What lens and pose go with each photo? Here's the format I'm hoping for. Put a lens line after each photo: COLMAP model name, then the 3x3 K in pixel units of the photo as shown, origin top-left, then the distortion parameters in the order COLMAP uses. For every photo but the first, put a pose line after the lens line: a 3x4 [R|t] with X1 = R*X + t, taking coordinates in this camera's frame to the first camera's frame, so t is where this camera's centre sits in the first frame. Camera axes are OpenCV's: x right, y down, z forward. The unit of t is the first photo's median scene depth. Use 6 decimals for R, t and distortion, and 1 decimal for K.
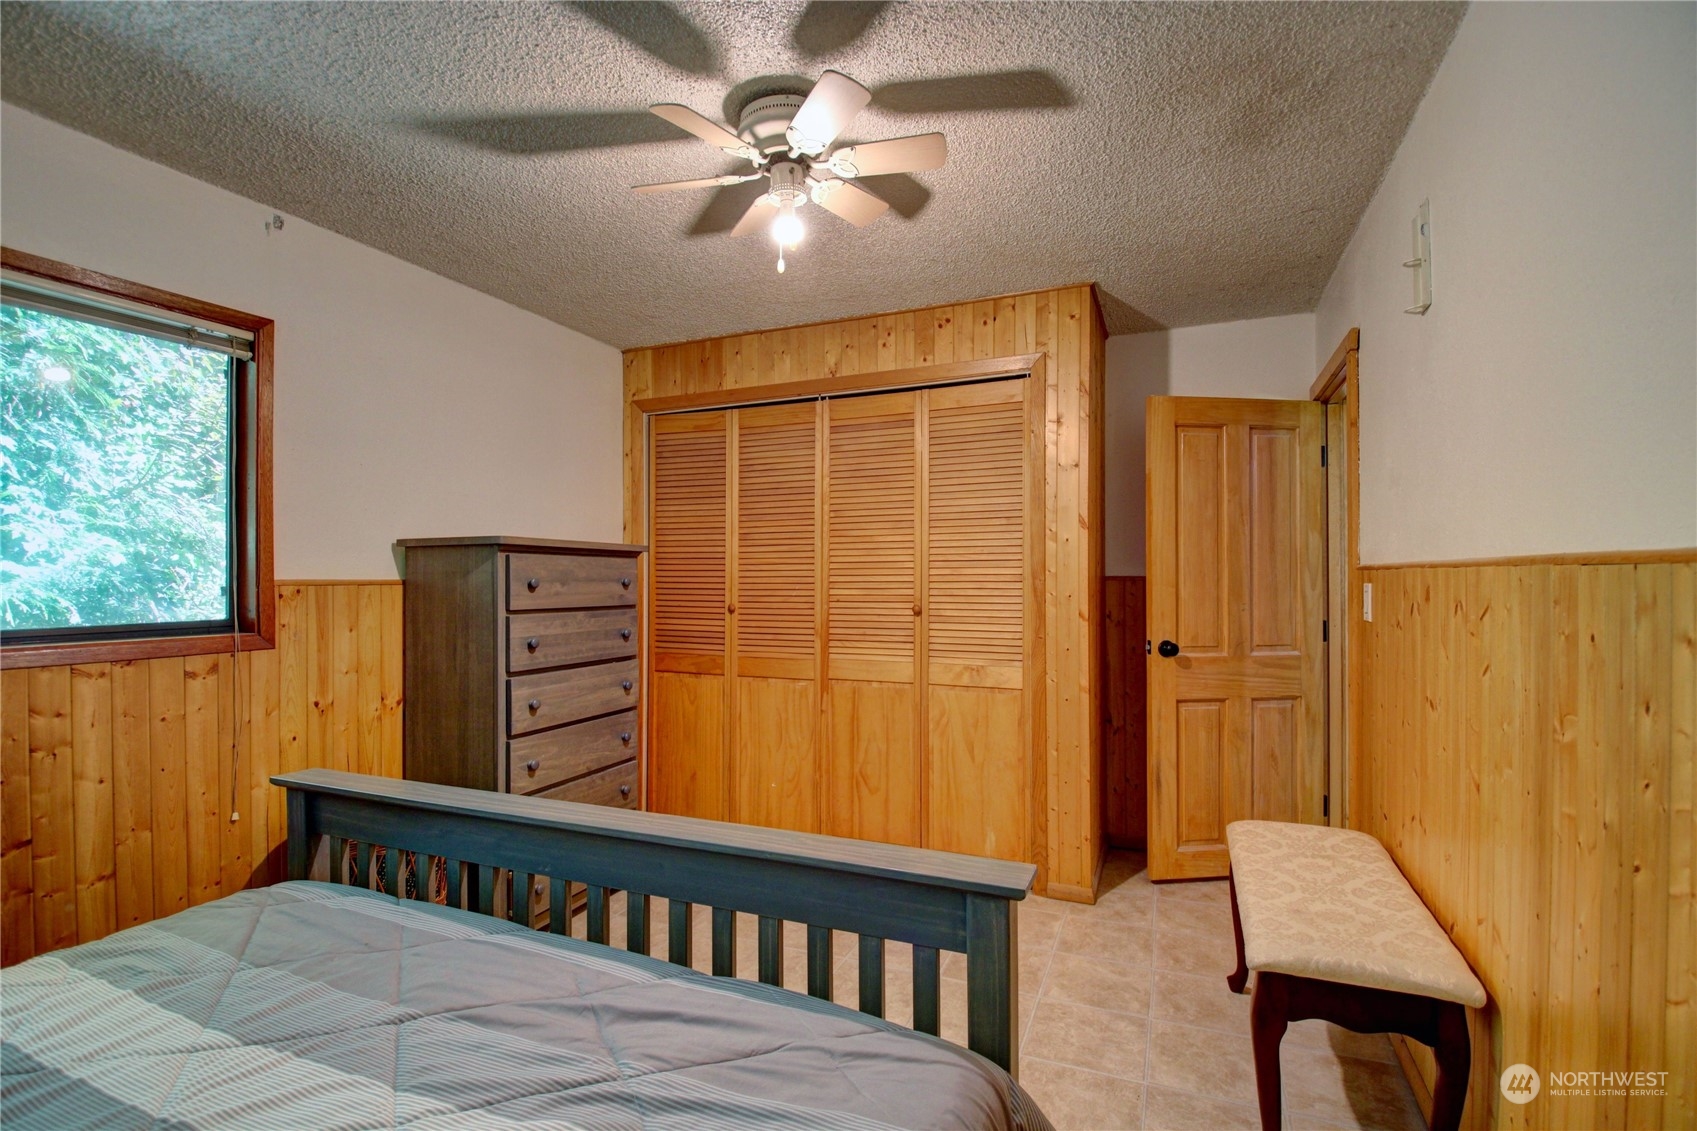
lens RADIAL K [[786.0, 0, 849.1], [0, 786.0, 578.4], [0, 0, 1]] dist [-0.011567, -0.002376]
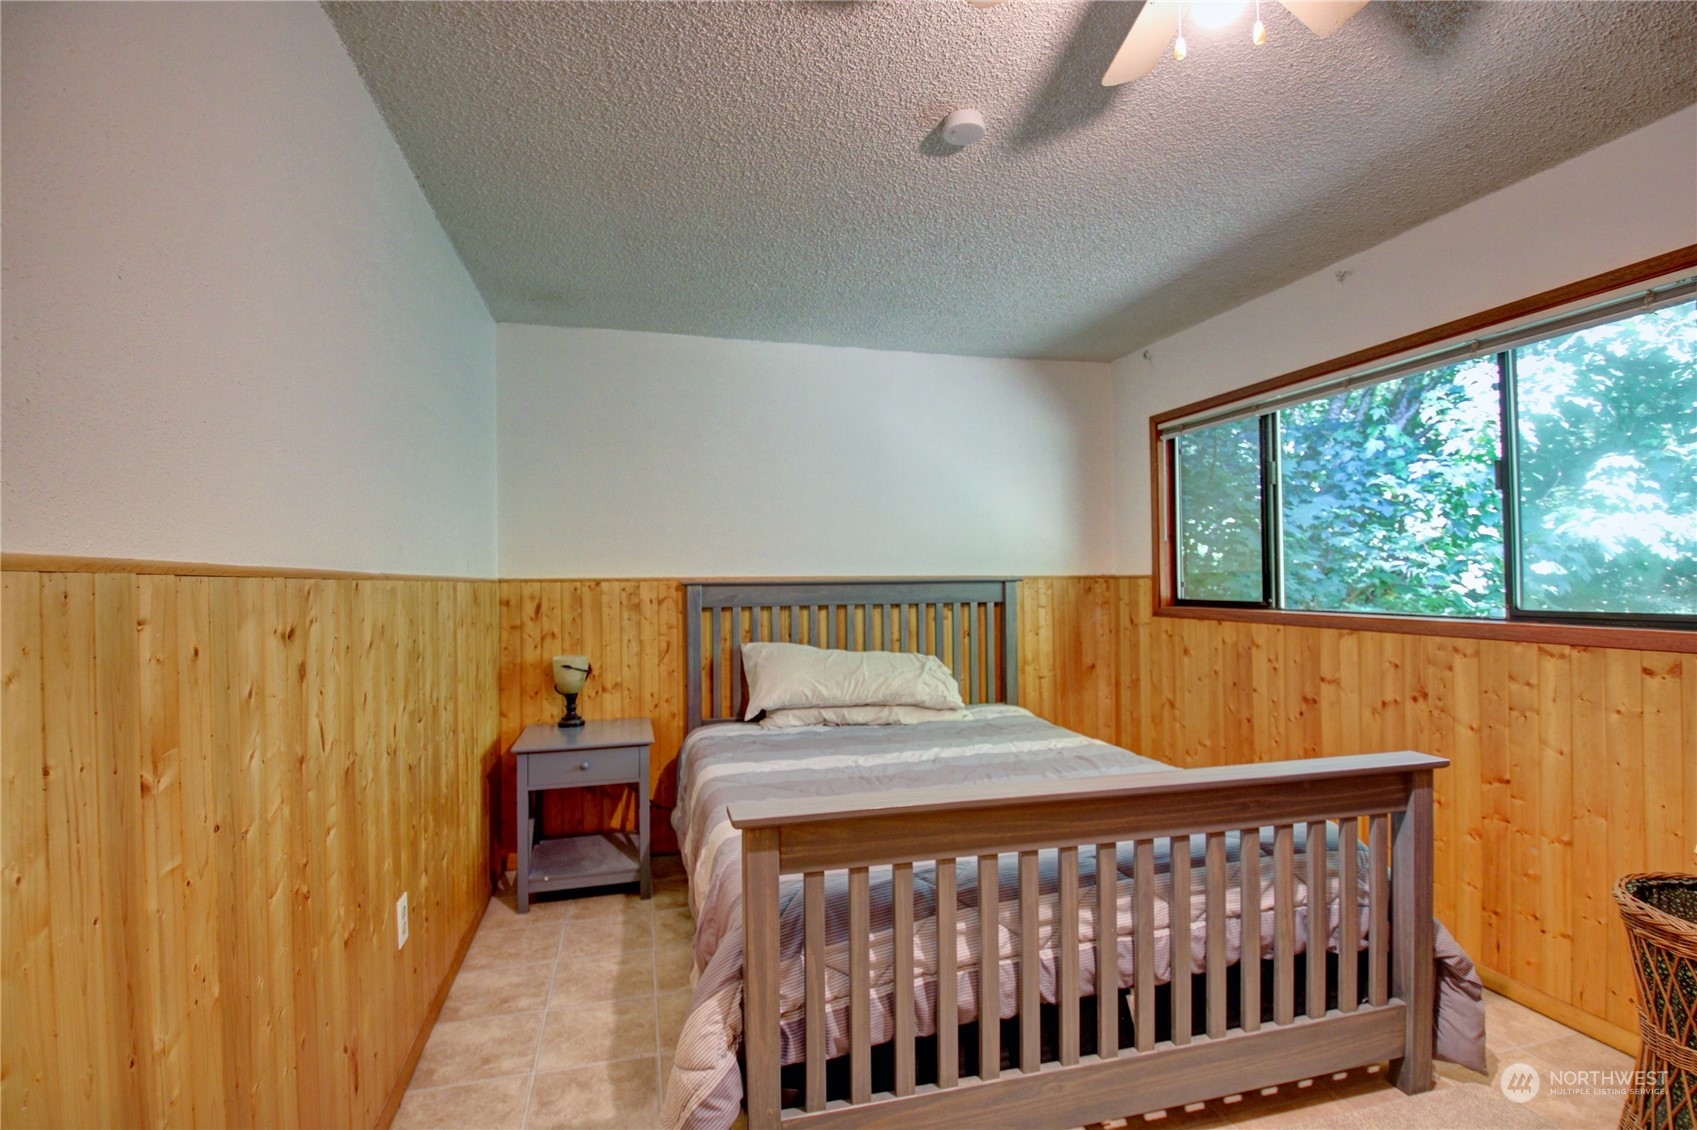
lens RADIAL K [[786.0, 0, 846.2], [0, 786.0, 574.6], [0, 0, 1]] dist [-0.011567, -0.002376]
pose [[-0.768258, 0.008681, -0.640081, 0.520898], [0.013354, 0.999908, -0.002467, -0.001856], [0.640001, -0.010443, -0.768303, 1.210748]]
